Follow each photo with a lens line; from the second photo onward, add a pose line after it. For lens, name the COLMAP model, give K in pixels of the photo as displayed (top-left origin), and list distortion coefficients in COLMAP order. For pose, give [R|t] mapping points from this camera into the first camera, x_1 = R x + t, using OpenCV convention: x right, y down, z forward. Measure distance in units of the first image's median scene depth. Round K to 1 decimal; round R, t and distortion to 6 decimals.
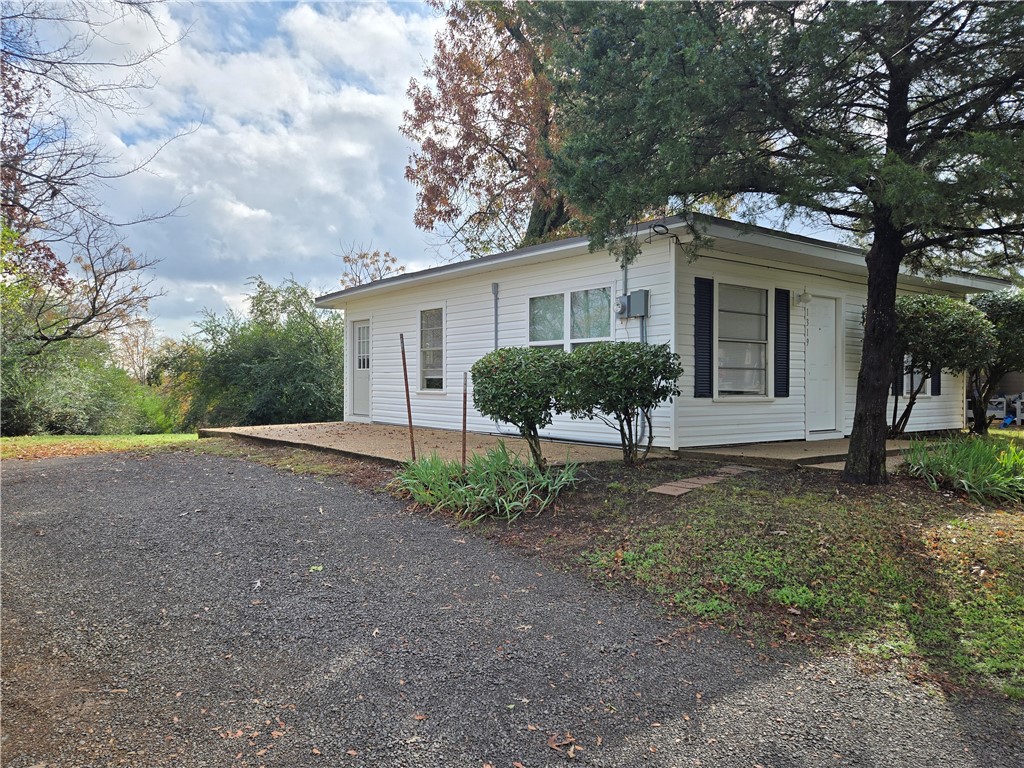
lens RADIAL K [[723.2, 0, 510.8], [0, 723.2, 389.2], [0, 0, 1]] dist [0.069116, -0.040273]
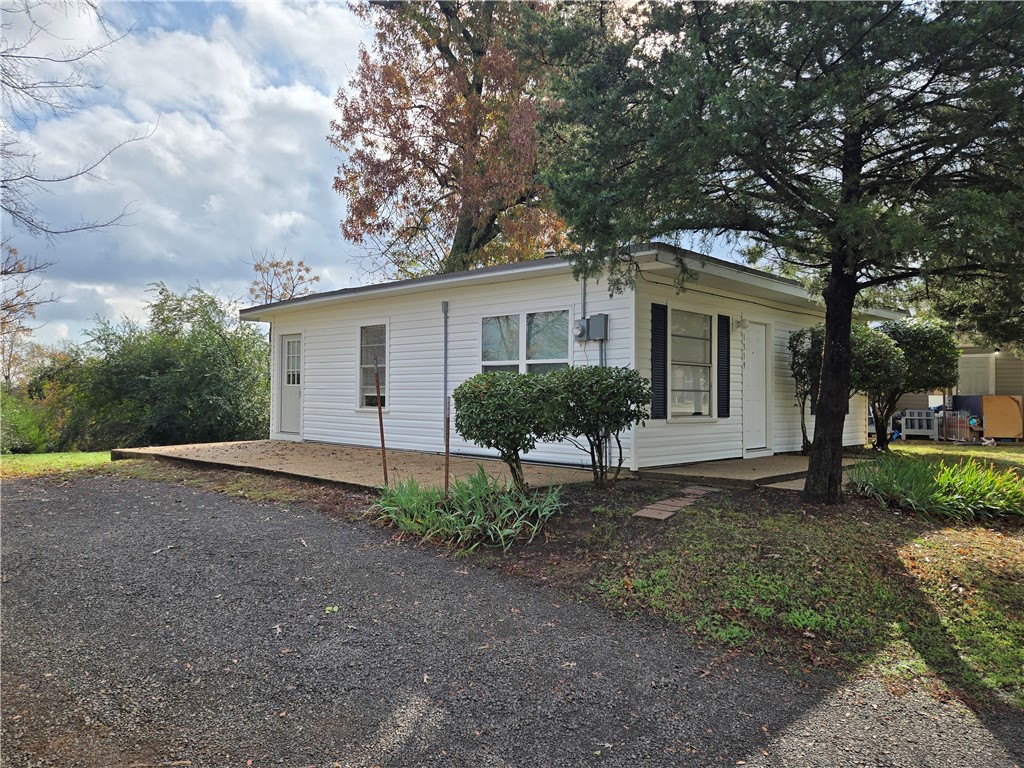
lens RADIAL K [[721.5, 0, 512.0], [0, 721.5, 384.0], [0, 0, 1]] dist [0.073550, -0.049065]
pose [[0.989267, 0.007081, 0.145948, -0.086133], [-0.003915, 0.999751, -0.021968, -0.013802], [-0.146067, 0.021161, 0.989048, 0.009006]]
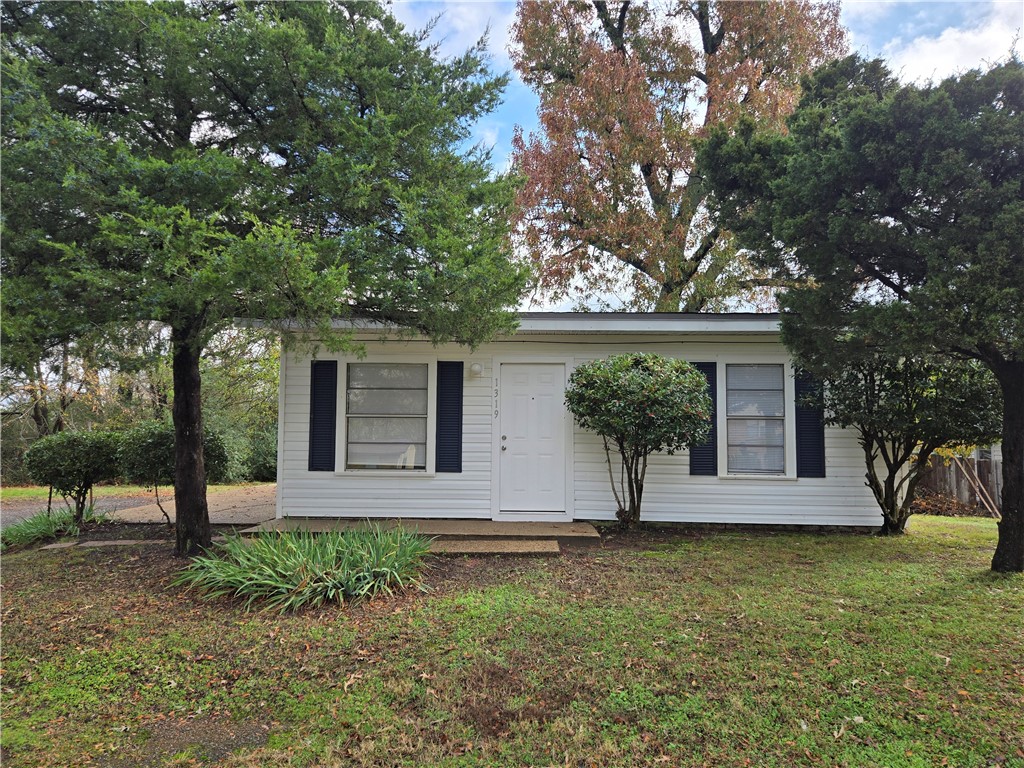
lens RADIAL K [[727.1, 0, 512.0], [0, 727.1, 384.0], [0, 0, 1]] dist [0.071778, -0.045977]
pose [[0.763650, -0.037417, -0.644545, 1.093863], [-0.010052, 0.997509, -0.069816, -0.040778], [0.645552, 0.059794, 0.761372, 0.325411]]
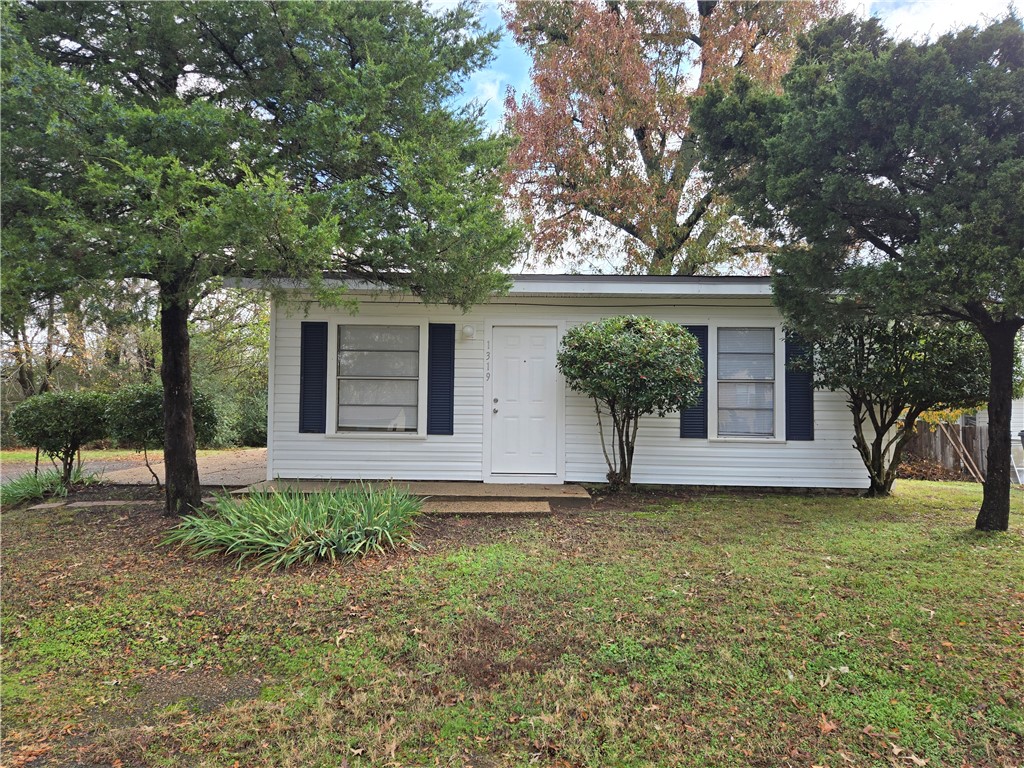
lens RADIAL K [[723.2, 0, 510.8], [0, 723.2, 389.2], [0, 0, 1]] dist [0.069116, -0.040273]
pose [[0.774058, -0.017931, -0.632861, 1.083865], [-0.013989, 0.998870, -0.045411, -0.007230], [0.632960, 0.044004, 0.772933, 0.328300]]
